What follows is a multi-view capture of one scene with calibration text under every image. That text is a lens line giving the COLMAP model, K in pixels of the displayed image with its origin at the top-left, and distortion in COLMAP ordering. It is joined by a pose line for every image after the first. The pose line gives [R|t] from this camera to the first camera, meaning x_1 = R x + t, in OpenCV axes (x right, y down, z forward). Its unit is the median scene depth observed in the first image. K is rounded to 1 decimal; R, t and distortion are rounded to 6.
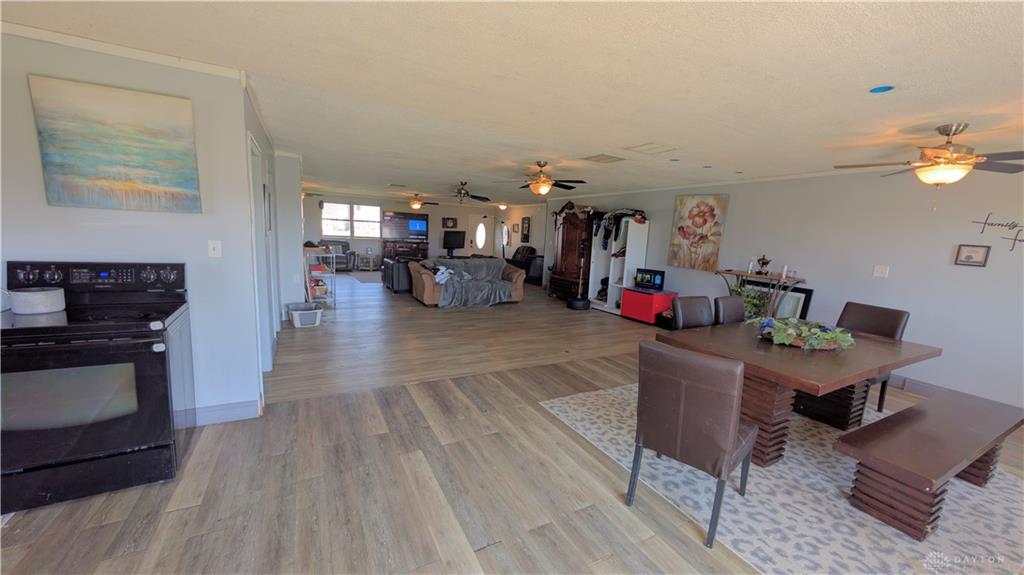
lens RADIAL K [[386.4, 0, 511.8], [0, 386.4, 293.1], [0, 0, 1]] dist [-0.000769, -0.000029]
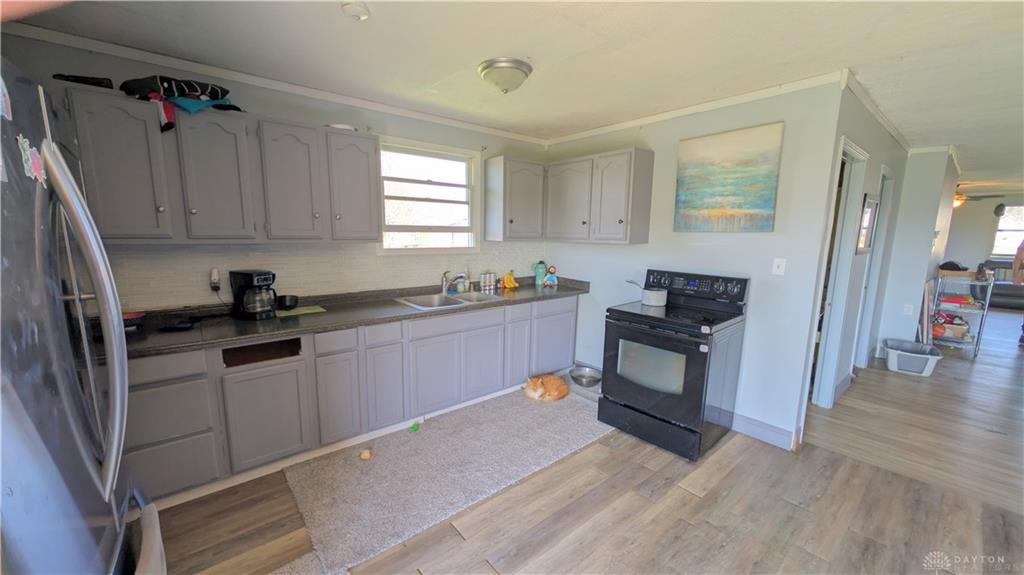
lens RADIAL K [[386.4, 0, 511.8], [0, 386.4, 293.1], [0, 0, 1]] dist [-0.000769, -0.000029]
pose [[0.204944, 0.104795, -0.973147, 0.065748], [-0.149191, 0.985978, 0.074758, -0.018957], [0.967337, 0.129863, 0.217705, 0.125647]]
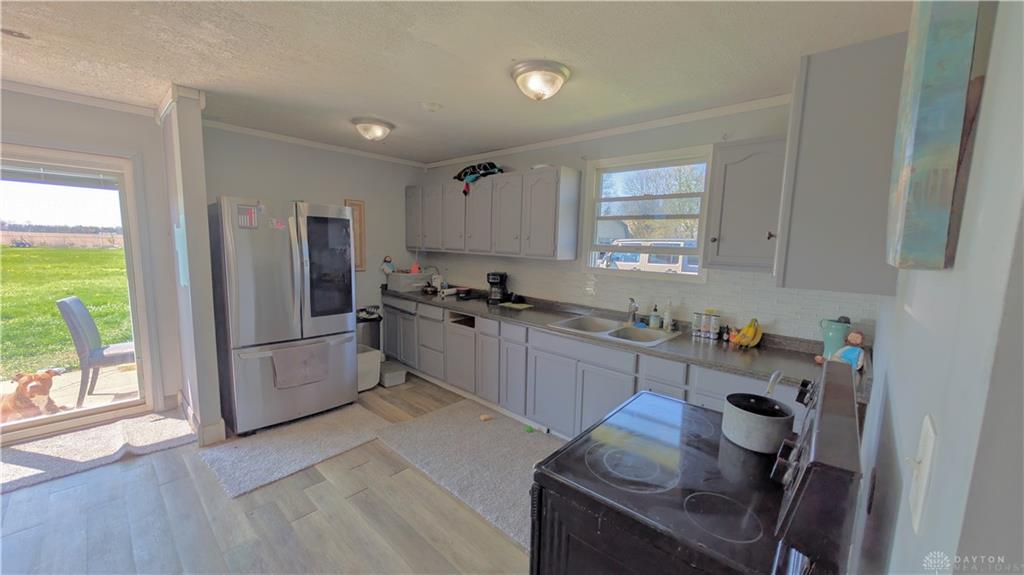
lens RADIAL K [[386.4, 0, 511.8], [0, 386.4, 293.1], [0, 0, 1]] dist [-0.000769, -0.000029]
pose [[-0.942704, -0.030392, -0.332244, -0.548379], [-0.122364, 0.957942, 0.259566, -0.222970], [0.310381, 0.285349, -0.906774, 1.084076]]
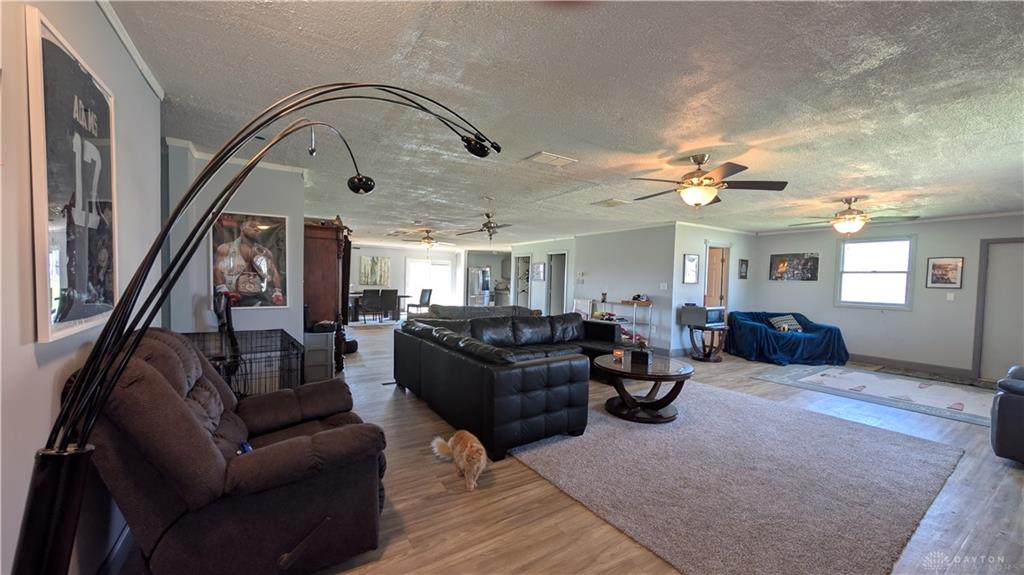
lens RADIAL K [[383.4, 0, 512.0], [0, 383.4, 287.5], [0, 0, 1]] dist [0.000677, 0.000025]
pose [[-0.994305, -0.071838, -0.078724, -0.358301], [-0.084249, 0.982219, 0.167773, -0.824034], [0.065272, 0.173450, -0.982677, 5.540061]]
